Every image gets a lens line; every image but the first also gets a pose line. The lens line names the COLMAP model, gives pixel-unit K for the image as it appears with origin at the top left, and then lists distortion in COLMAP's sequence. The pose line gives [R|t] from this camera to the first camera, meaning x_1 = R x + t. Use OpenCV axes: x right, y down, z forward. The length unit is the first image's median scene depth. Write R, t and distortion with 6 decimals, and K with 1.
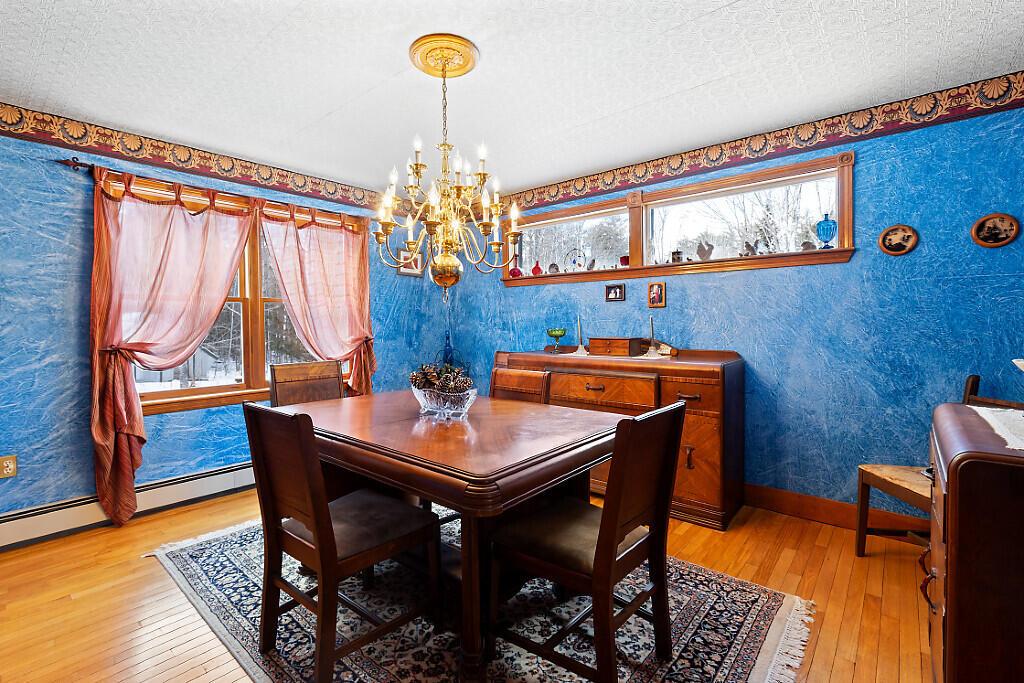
lens RADIAL K [[467.9, 0, 506.0], [0, 467.9, 318.0], [0, 0, 1]] dist [-0.001243, -0.001020]
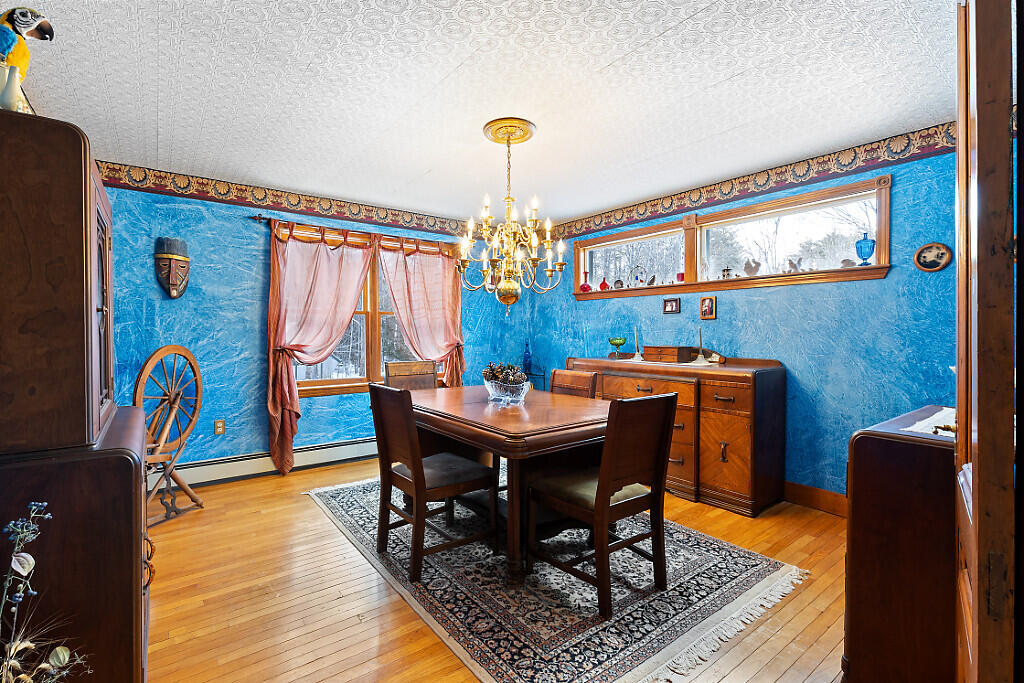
lens RADIAL K [[467.9, 0, 506.0], [0, 467.9, 318.0], [0, 0, 1]] dist [-0.001243, -0.001020]
pose [[0.977899, 0.002052, -0.209070, 0.109155], [-0.006061, 0.999810, -0.018537, -0.003291], [0.208992, 0.019394, 0.977725, -0.227423]]
